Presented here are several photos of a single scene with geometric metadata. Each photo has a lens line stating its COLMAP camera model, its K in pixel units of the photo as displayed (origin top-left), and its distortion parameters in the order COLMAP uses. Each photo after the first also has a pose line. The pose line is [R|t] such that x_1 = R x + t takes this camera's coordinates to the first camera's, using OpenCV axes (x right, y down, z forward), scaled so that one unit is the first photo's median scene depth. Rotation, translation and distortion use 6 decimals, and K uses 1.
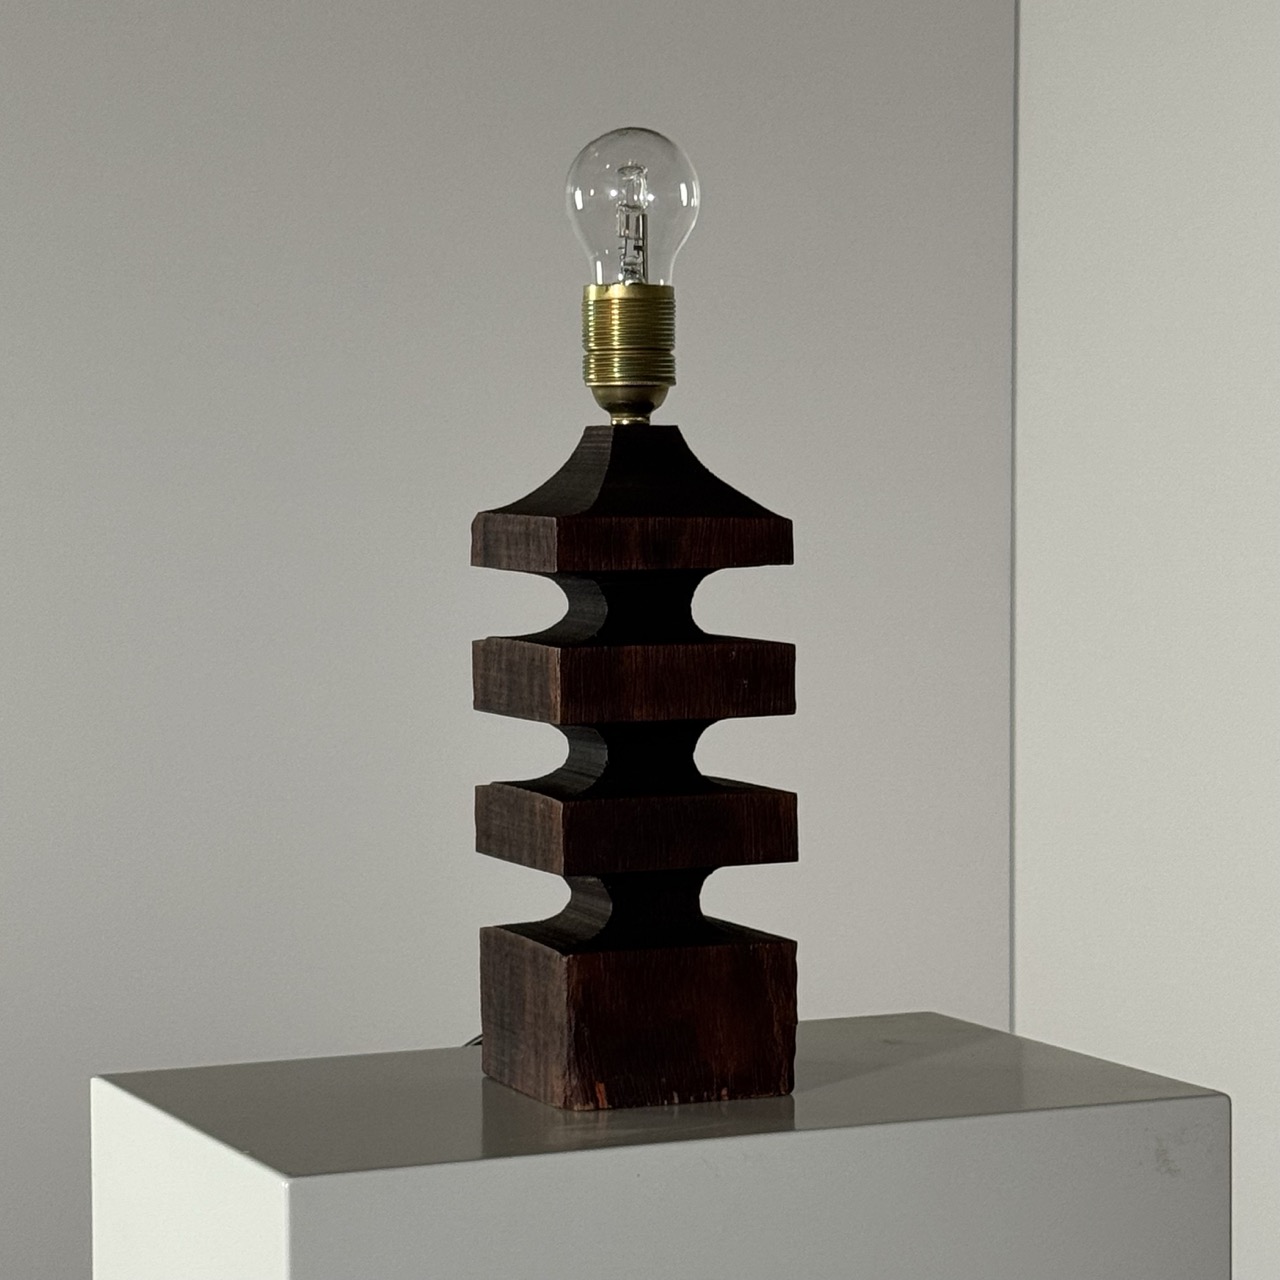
lens RADIAL K [[3907.0, 0, 640.0], [0, 3907.0, 640.0], [0, 0, 1]] dist [0.096240, 0.881224]
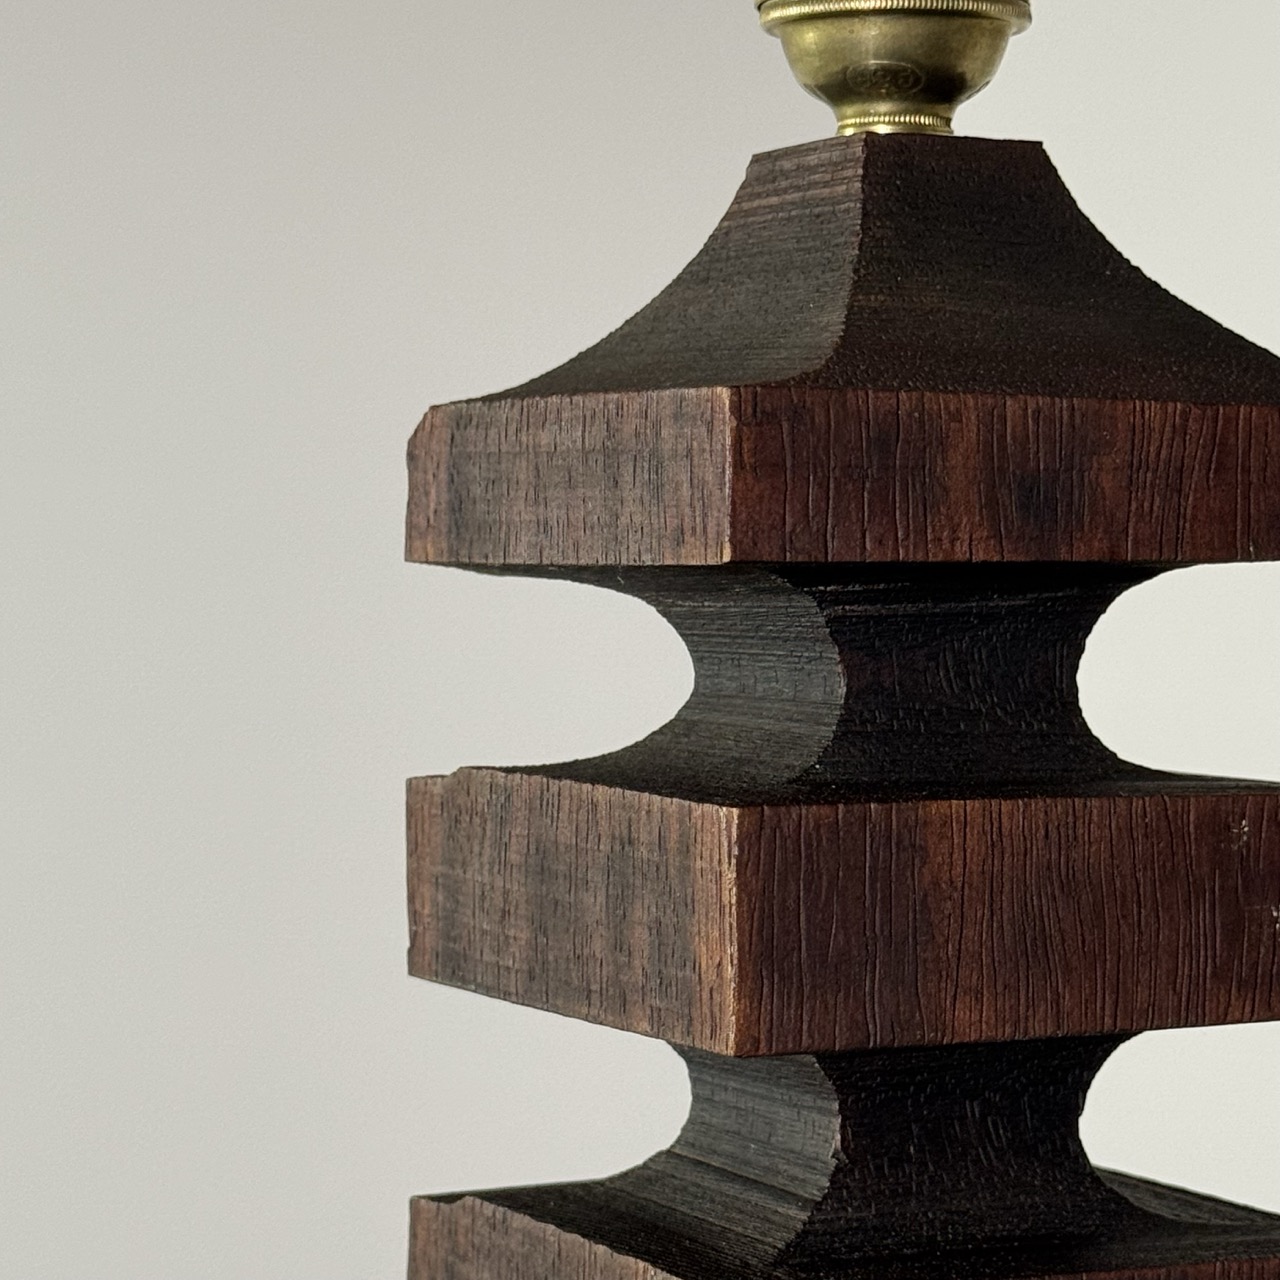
lens RADIAL K [[3907.0, 0, 640.0], [0, 3907.0, 640.0], [0, 0, 1]] dist [0.096240, 0.881224]
pose [[0.997090, 0.008298, 0.075784, -0.050240], [-0.006164, 0.999579, -0.028348, -0.002371], [-0.075987, 0.027798, 0.996721, 0.672481]]
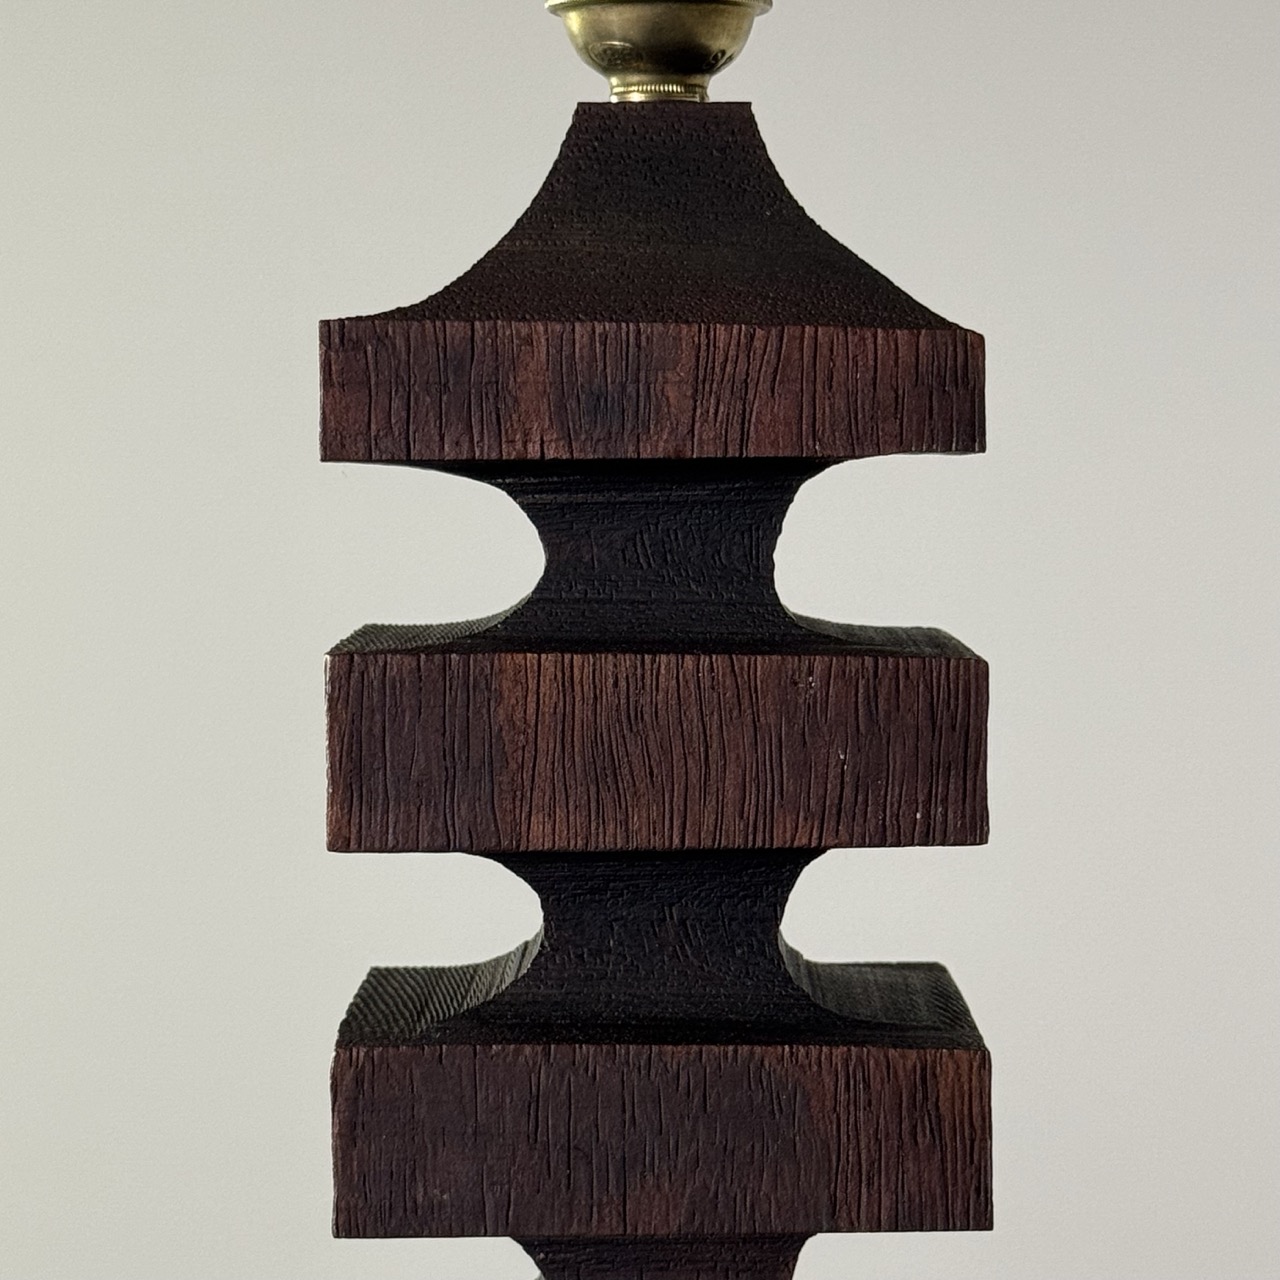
lens RADIAL K [[3907.0, 0, 640.0], [0, 3907.0, 640.0], [0, 0, 1]] dist [0.096240, 0.881224]
pose [[0.924383, 0.024709, -0.380664, 0.152830], [-0.023311, 0.999694, 0.008282, -0.003328], [0.380752, 0.001218, 0.924676, 0.632025]]
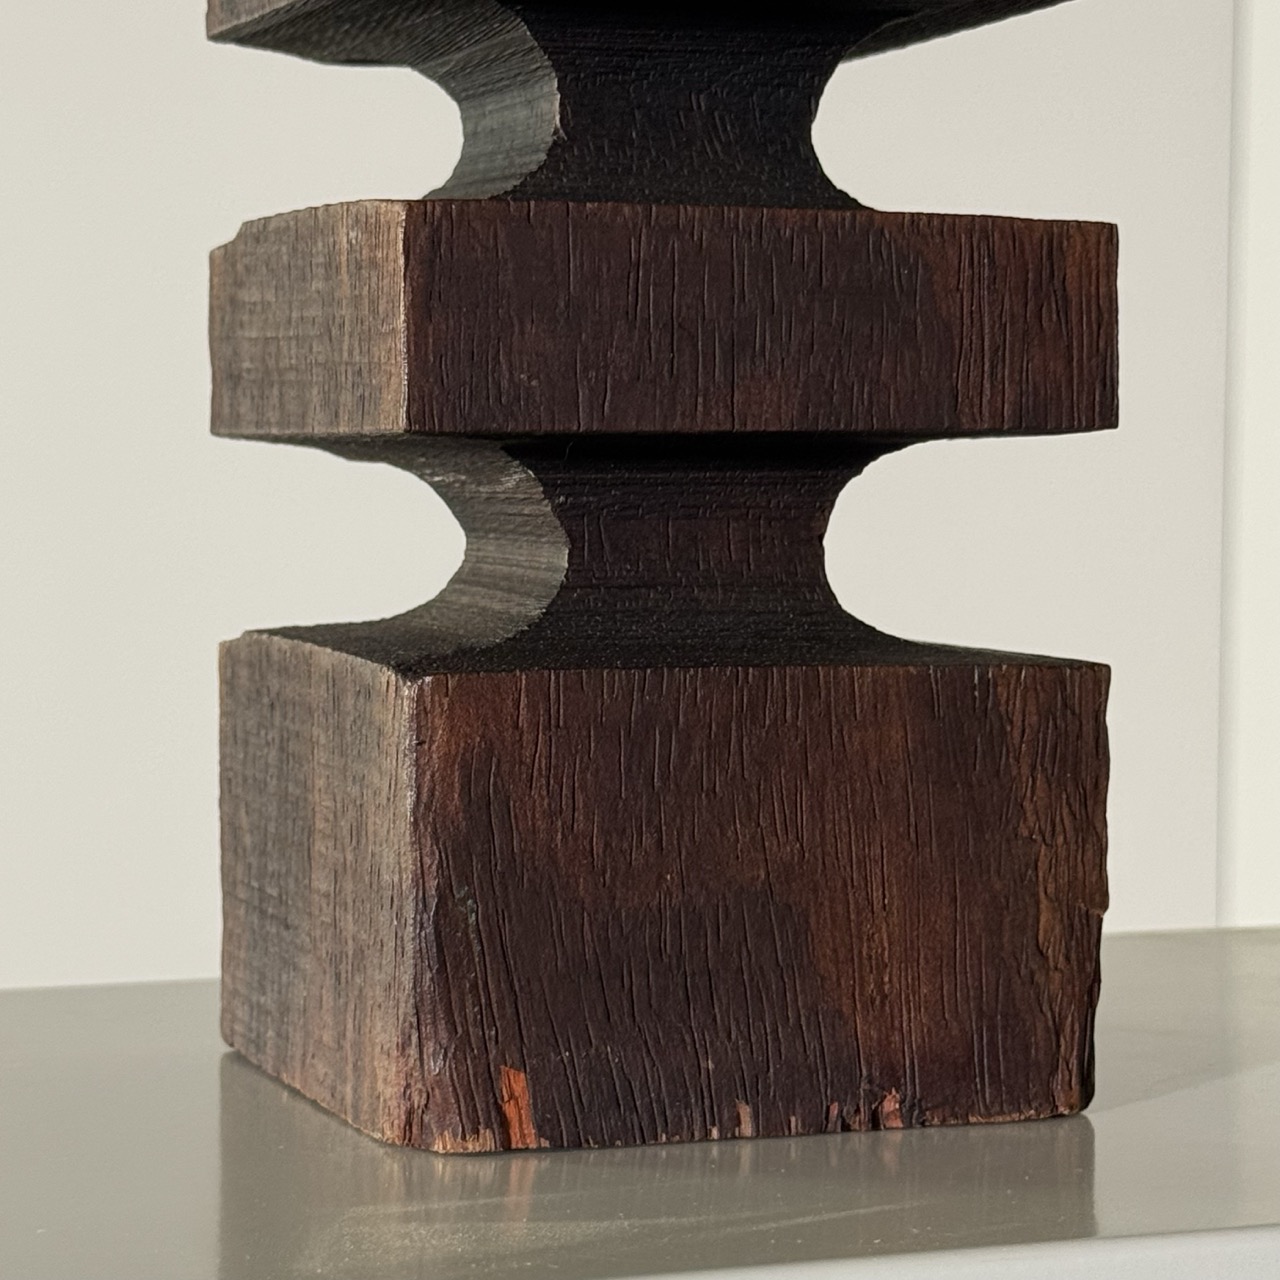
lens RADIAL K [[3907.0, 0, 640.0], [0, 3907.0, 640.0], [0, 0, 1]] dist [0.096240, 0.881224]
pose [[0.999446, 0.012753, -0.030755, 0.009761], [-0.012855, 0.999913, -0.003116, 0.076515], [0.030712, 0.003510, 0.999522, 0.659498]]
